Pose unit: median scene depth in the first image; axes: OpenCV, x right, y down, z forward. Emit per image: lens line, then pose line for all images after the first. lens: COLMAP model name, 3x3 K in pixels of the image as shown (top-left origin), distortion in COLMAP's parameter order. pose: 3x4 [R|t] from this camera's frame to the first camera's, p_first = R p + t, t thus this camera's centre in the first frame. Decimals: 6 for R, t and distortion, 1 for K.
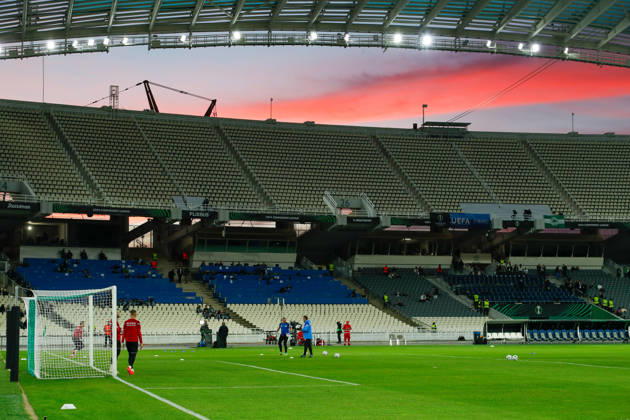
lens RADIAL K [[1194.8, 0, 314.8], [0, 1194.8, 219.3], [0, 0, 1]] dist [0.031855, -0.012058]
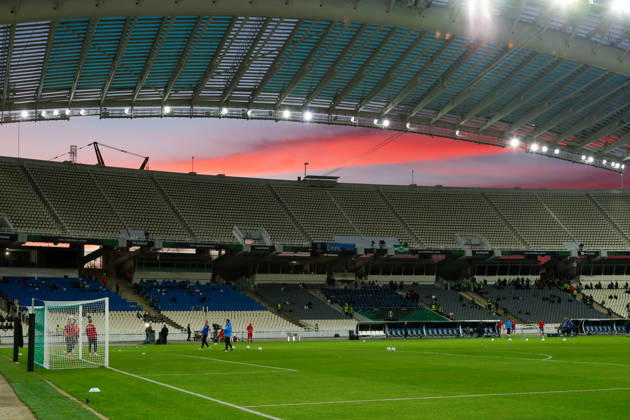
lens RADIAL K [[887.9, 0, 315.0], [0, 887.9, 210.0], [0, 0, 1]] dist [0.006903, 0.037211]
pose [[0.993730, 0.007295, 0.111571, -0.011832], [-0.002626, 0.999117, -0.041935, -0.000149], [-0.111778, 0.041379, 0.992871, -0.001073]]
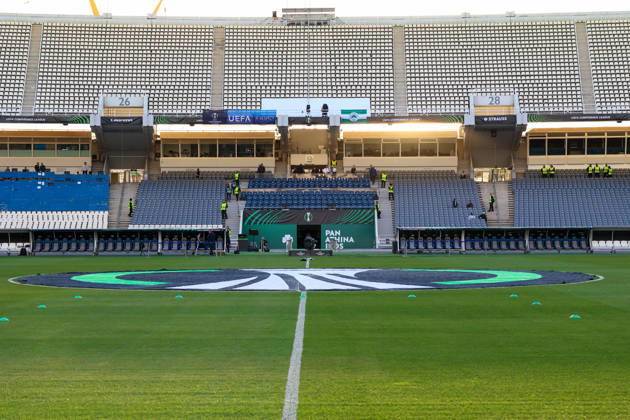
lens RADIAL K [[1194.8, 0, 314.8], [0, 1194.8, 219.3], [0, 0, 1]] dist [0.031855, -0.012058]
pose [[0.963543, 0.000006, -0.267552, 0.400760], [0.021199, 0.996854, 0.076368, 0.009342], [0.266711, -0.079256, 0.960512, 0.141636]]
